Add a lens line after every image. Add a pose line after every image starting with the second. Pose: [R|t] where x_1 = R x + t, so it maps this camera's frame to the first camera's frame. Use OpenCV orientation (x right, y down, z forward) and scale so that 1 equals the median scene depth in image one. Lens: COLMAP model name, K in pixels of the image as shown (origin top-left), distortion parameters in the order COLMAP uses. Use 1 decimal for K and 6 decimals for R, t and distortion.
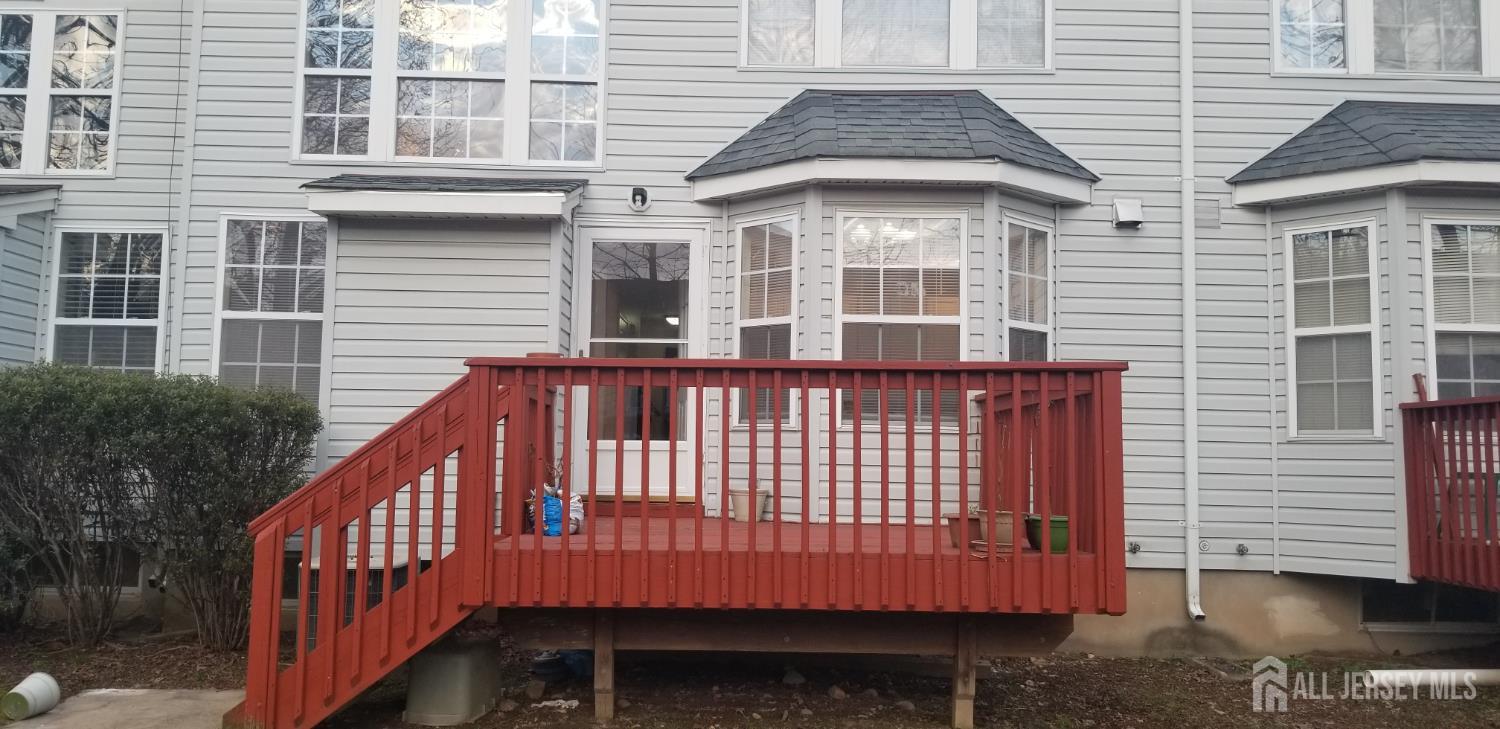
lens RADIAL K [[1162.5, 0, 750.0], [0, 1162.5, 364.5], [0, 0, 1]] dist [0.116991, -0.229608]
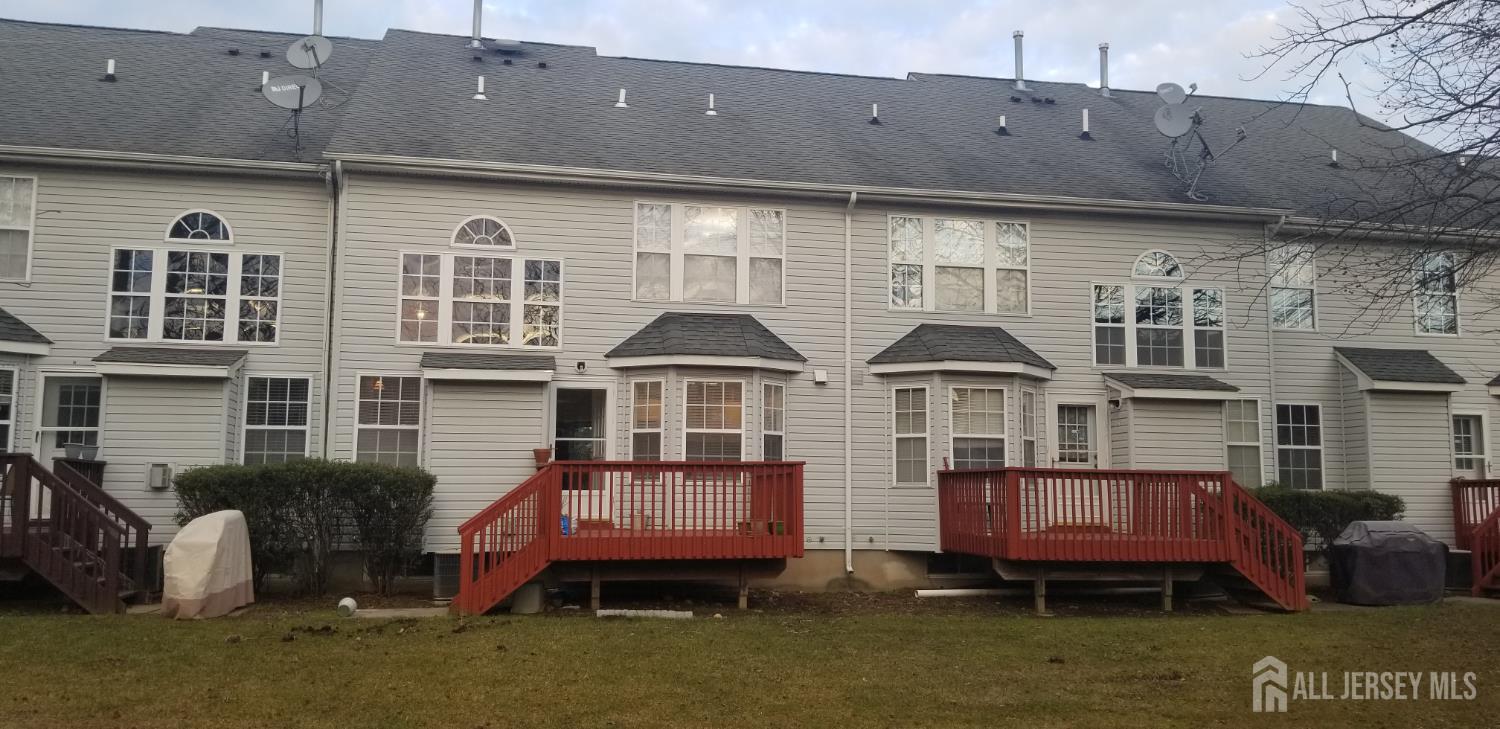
lens RADIAL K [[1162.5, 0, 750.0], [0, 1162.5, 364.5], [0, 0, 1]] dist [0.116991, -0.229608]
pose [[0.980187, 0.011864, 0.197716, -0.209861], [-0.007085, 0.999666, -0.024858, -0.101983], [-0.197945, 0.022964, 0.979944, -1.005755]]
